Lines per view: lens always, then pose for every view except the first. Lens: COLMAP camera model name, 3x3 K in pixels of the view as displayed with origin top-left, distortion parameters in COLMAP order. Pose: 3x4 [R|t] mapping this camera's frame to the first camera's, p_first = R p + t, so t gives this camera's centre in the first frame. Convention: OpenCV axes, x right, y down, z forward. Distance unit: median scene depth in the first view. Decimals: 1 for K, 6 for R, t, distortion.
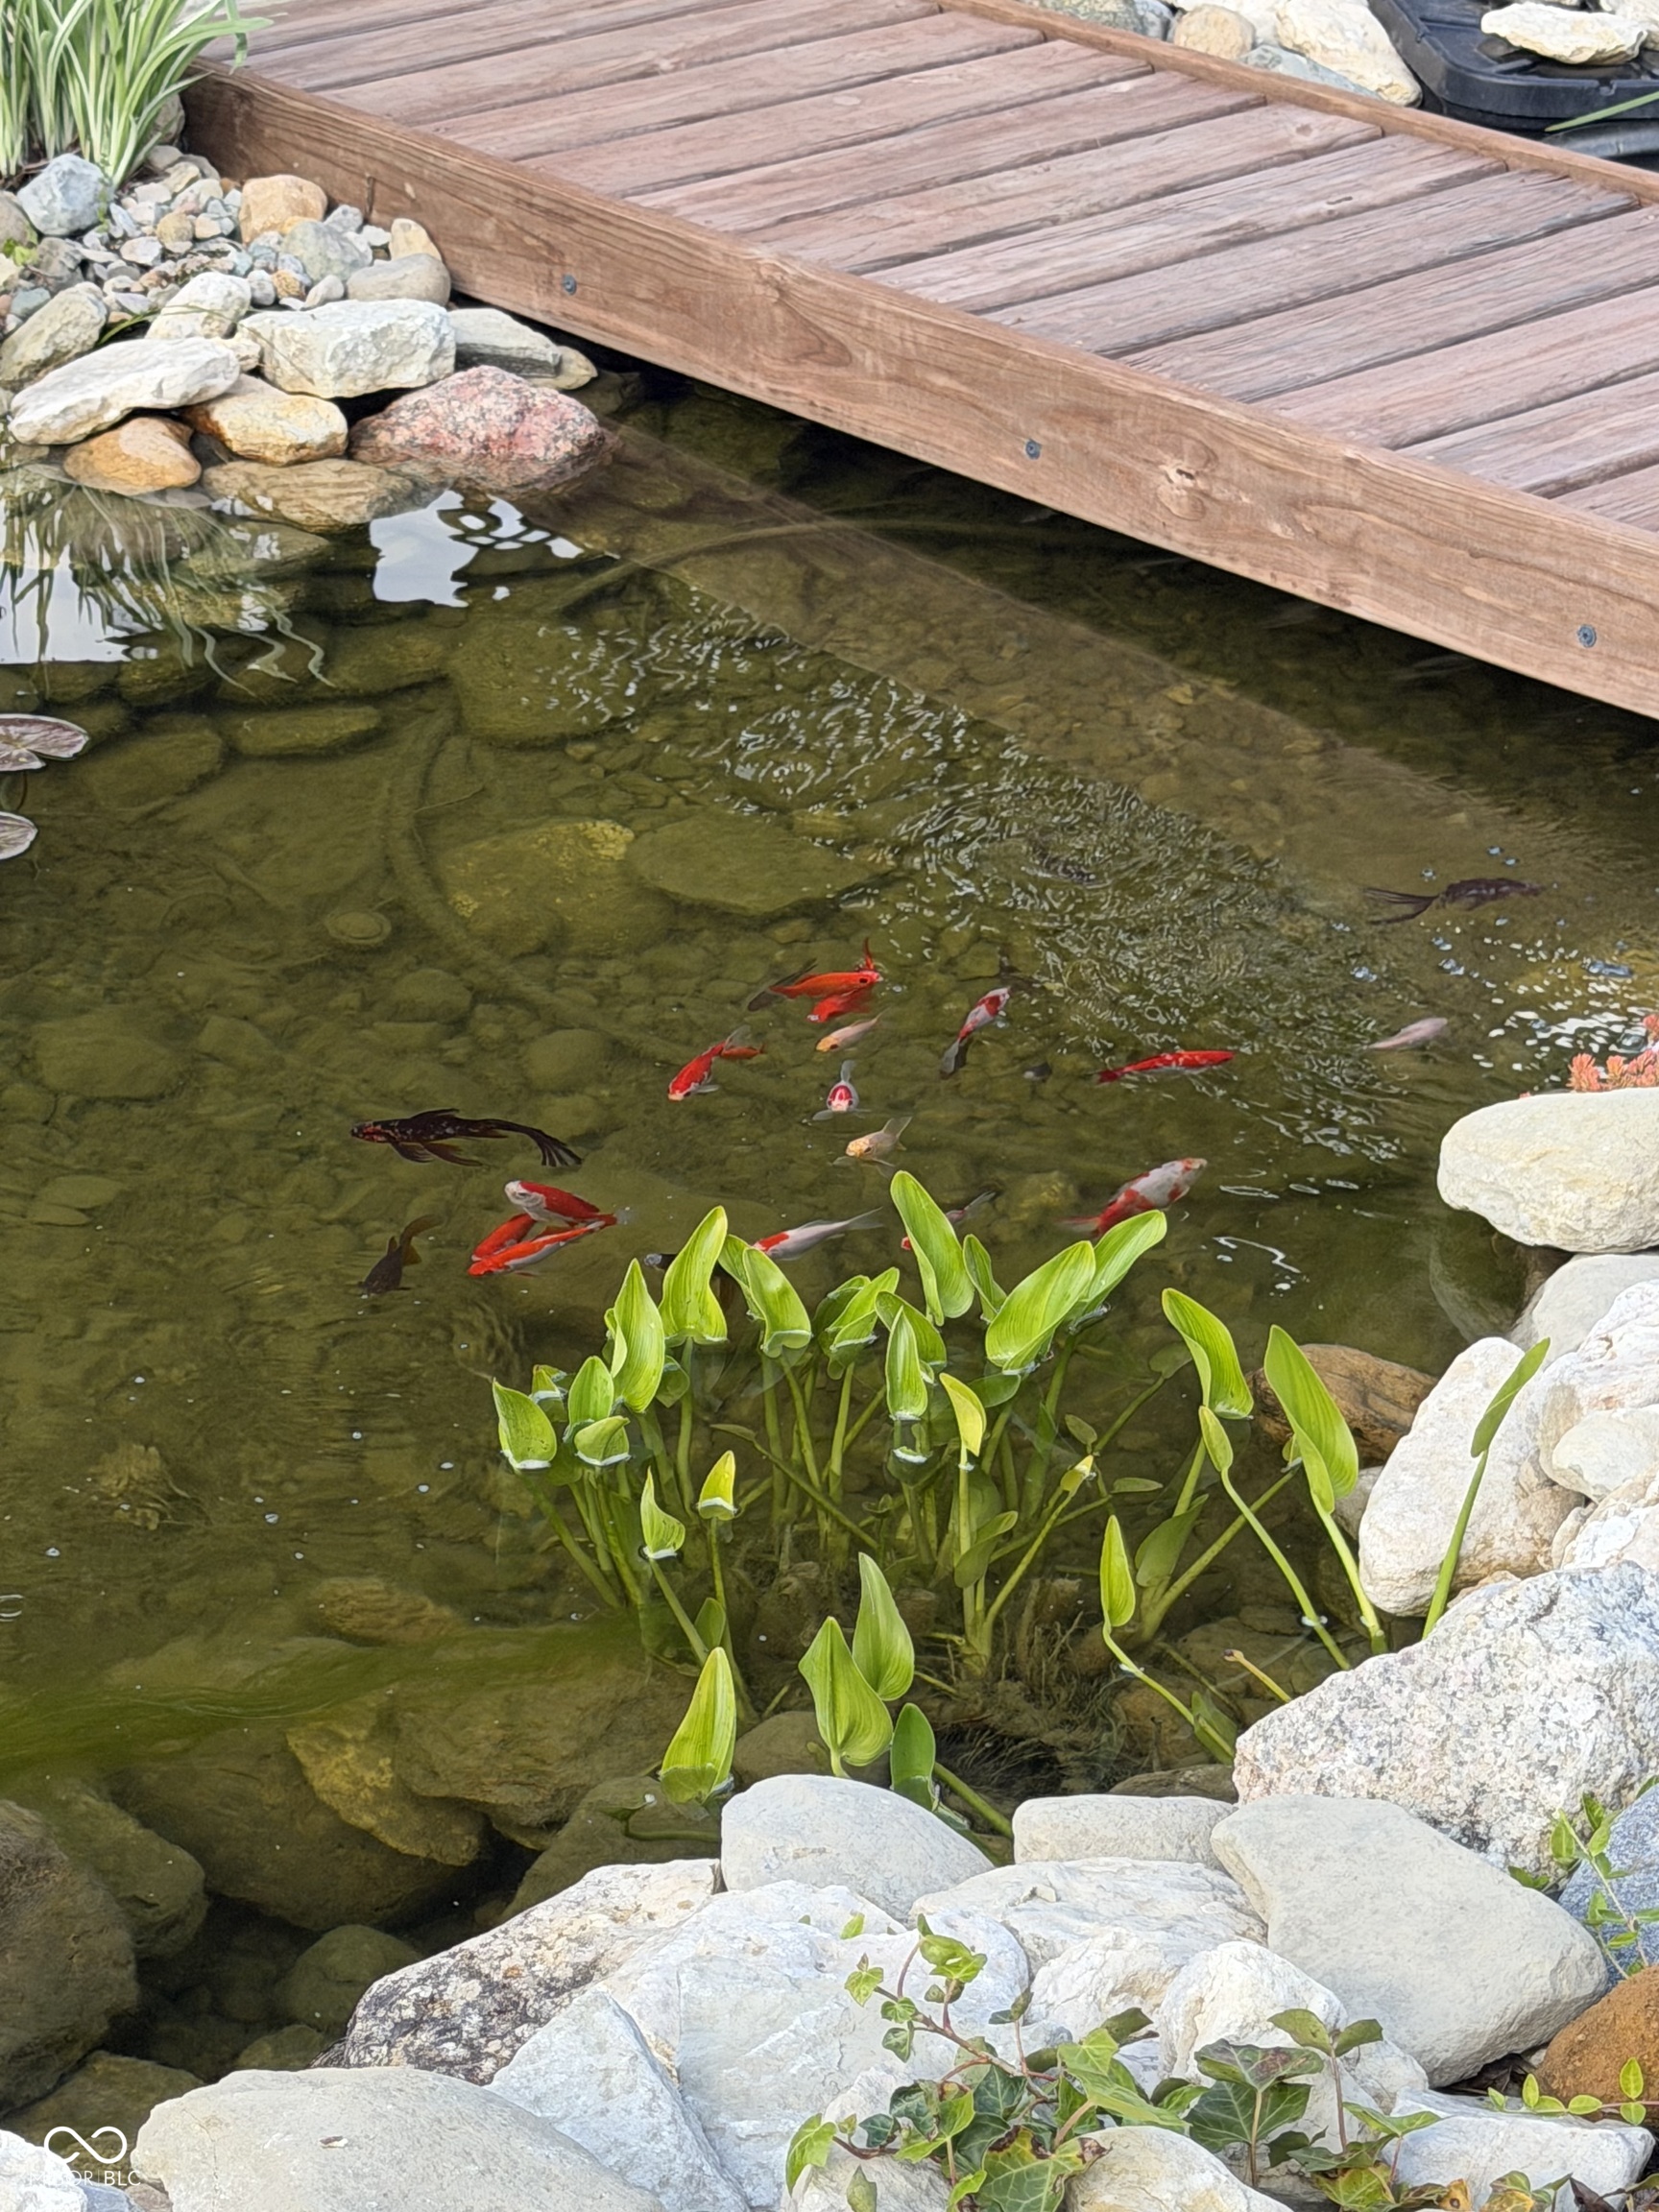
lens RADIAL K [[4830.5, 0, 835.5], [0, 4830.5, 1107.9], [0, 0, 1]] dist [0.232899, 0.000000]
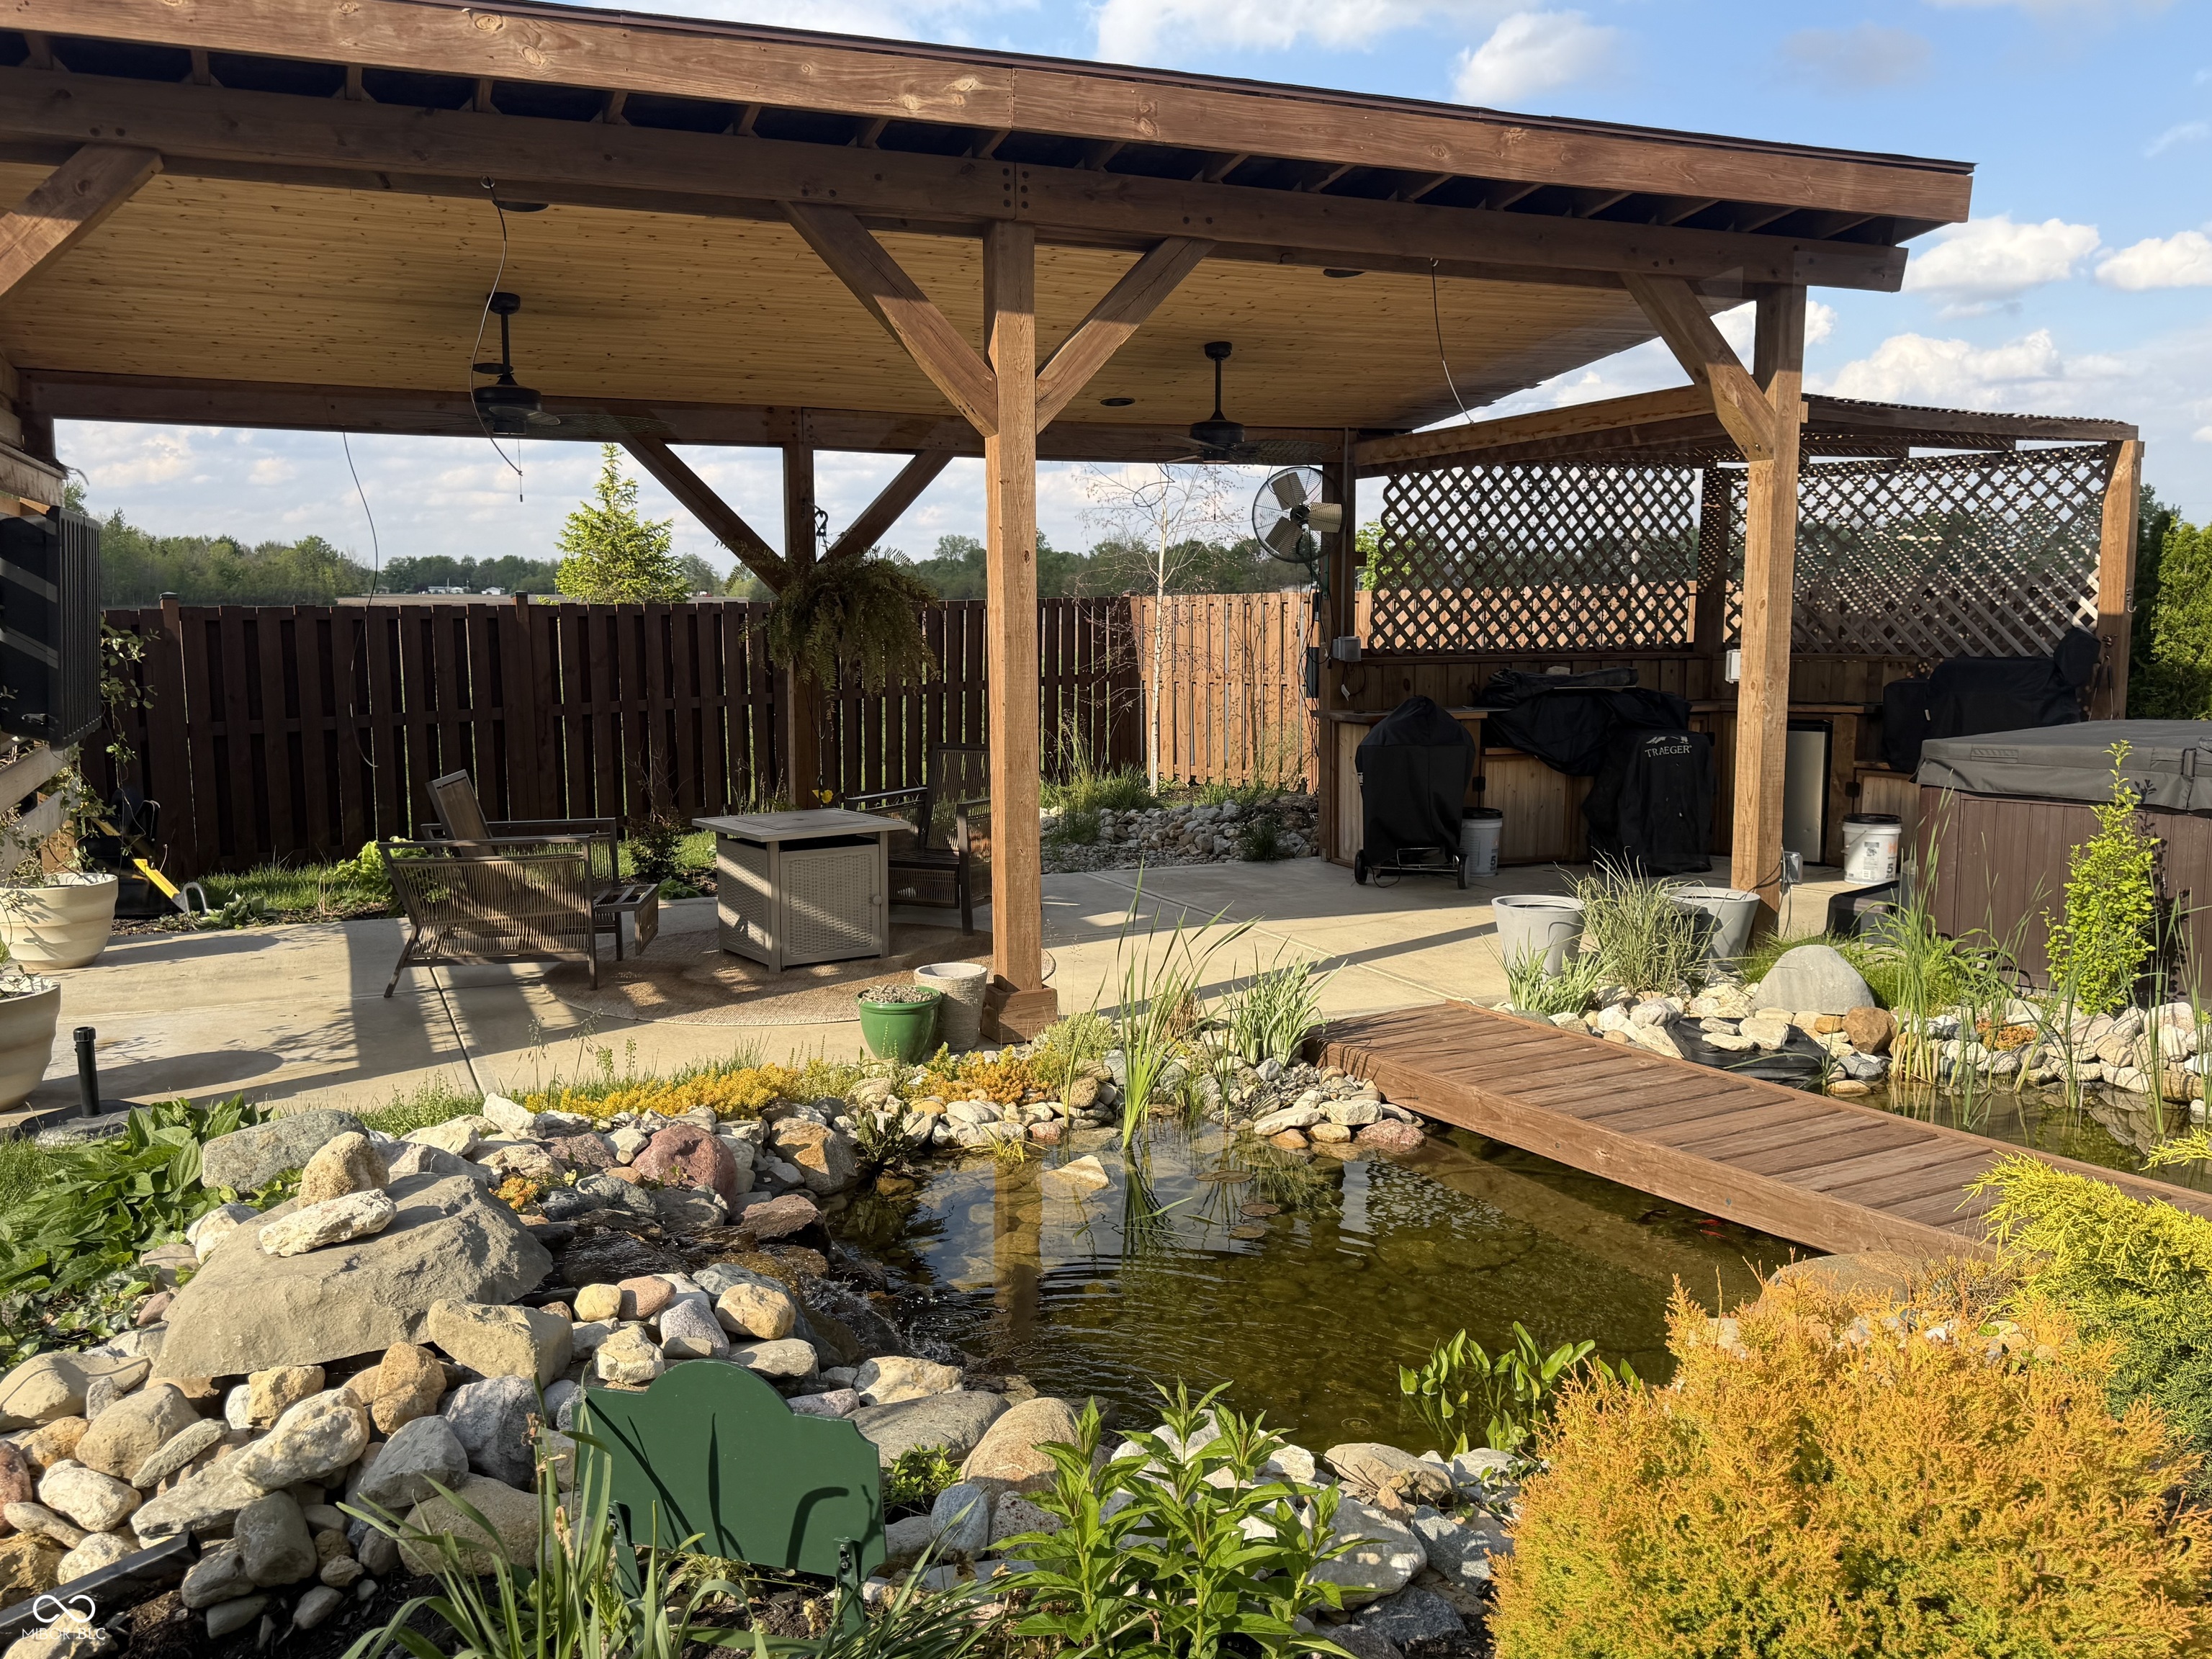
lens RADIAL K [[1818.3, 0, 1057.4], [0, 1818.3, 832.5], [0, 0, 1]] dist [0.072316, -0.119398]
pose [[0.972164, 0.004144, -0.234265, -0.000148], [-0.083268, 0.940683, -0.328911, 0.102002], [0.219006, 0.339262, 0.914843, -0.301019]]
